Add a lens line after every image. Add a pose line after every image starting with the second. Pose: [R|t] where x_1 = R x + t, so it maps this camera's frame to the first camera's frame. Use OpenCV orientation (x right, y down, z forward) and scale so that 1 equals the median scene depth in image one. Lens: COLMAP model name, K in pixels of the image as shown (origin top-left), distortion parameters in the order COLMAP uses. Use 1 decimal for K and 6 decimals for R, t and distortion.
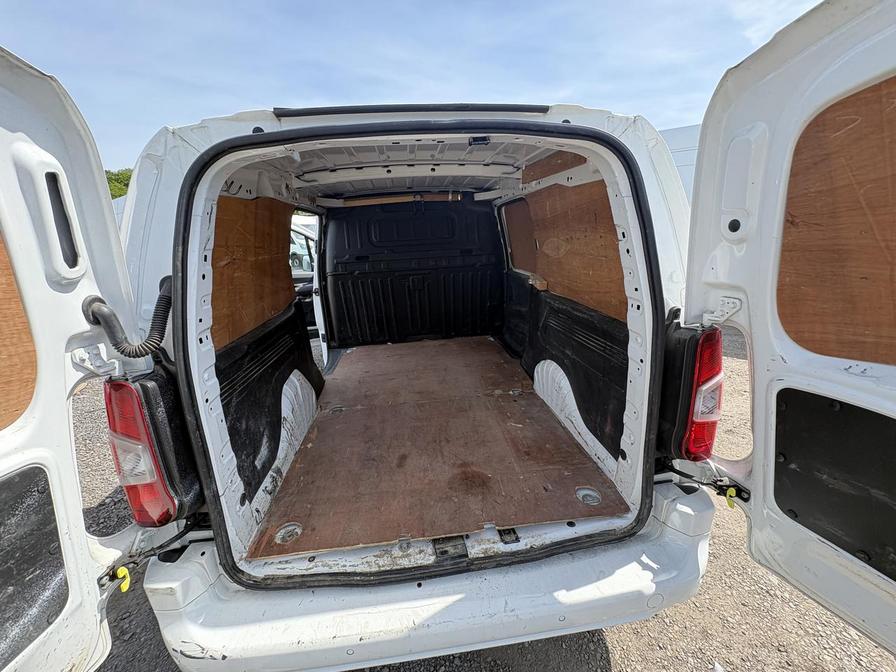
lens RADIAL K [[357.4, 0, 450.1], [0, 357.4, 335.4], [0, 0, 1]] dist [0.000335, 0.000386]
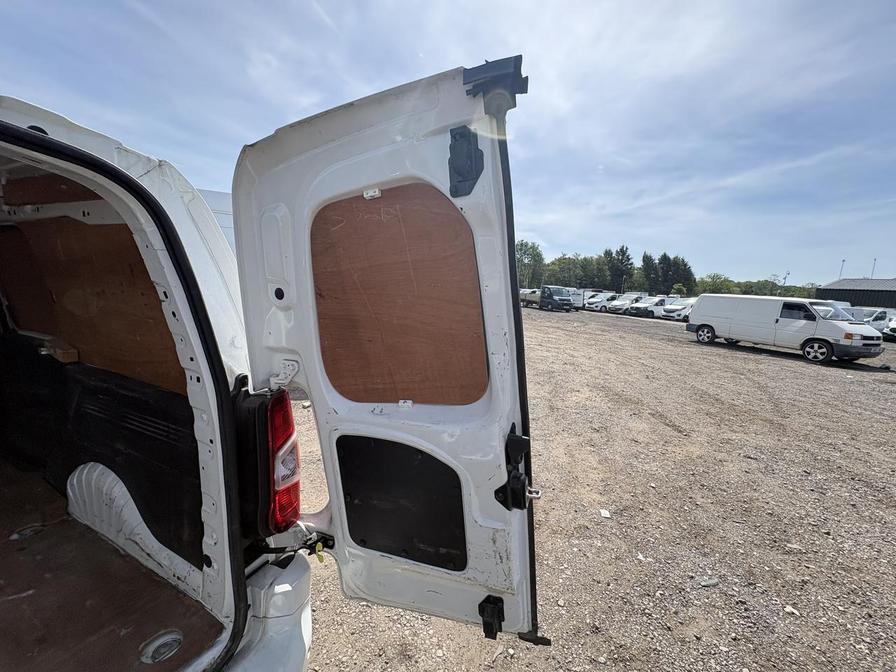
lens RADIAL K [[357.4, 0, 448.8], [0, 357.4, 336.4], [0, 0, 1]] dist [0.000335, 0.000386]
pose [[0.530767, -0.042012, 0.846476, 0.132630], [0.165354, 0.984710, -0.054809, -0.035561], [-0.831231, 0.169059, 0.529599, 0.043784]]
